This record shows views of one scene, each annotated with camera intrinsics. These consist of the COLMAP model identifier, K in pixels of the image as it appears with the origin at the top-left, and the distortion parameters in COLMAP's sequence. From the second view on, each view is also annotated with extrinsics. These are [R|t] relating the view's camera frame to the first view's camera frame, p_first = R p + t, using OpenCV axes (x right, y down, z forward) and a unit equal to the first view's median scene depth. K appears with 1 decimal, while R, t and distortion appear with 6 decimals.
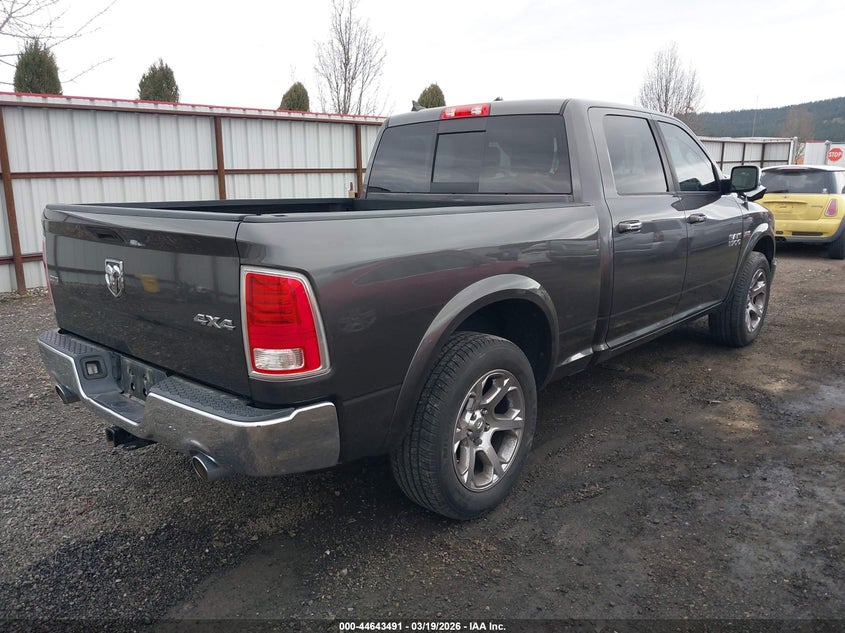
lens RADIAL K [[679.5, 0, 428.9], [0, 679.5, 316.9], [0, 0, 1]] dist [0.007835, 0.000076]
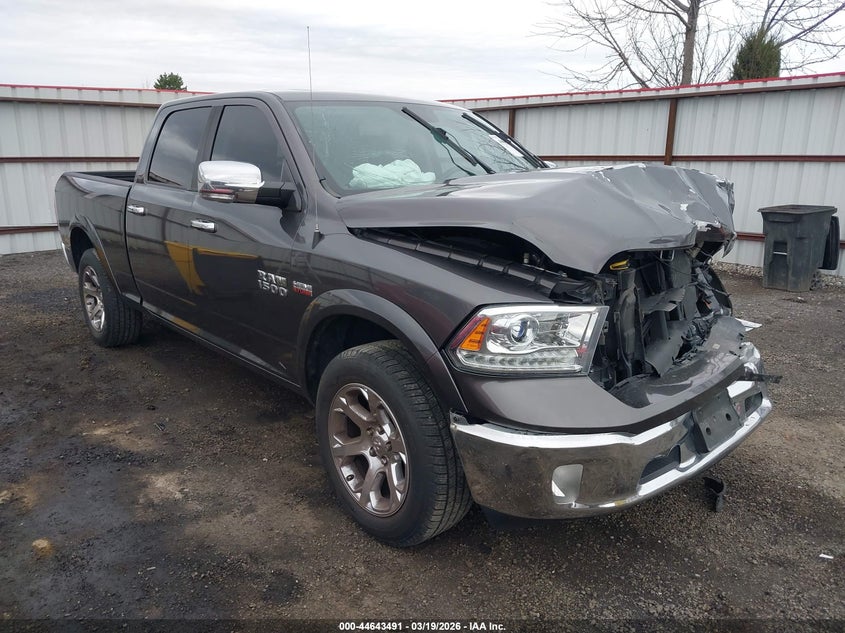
lens RADIAL K [[679.5, 0, 419.7], [0, 679.5, 320.7], [0, 0, 1]] dist [0.007835, 0.000076]
pose [[-0.150710, 0.248074, -0.956946, 0.627110], [-0.212535, 0.937236, 0.276437, -0.171863], [0.965461, 0.245046, -0.088526, 0.732786]]
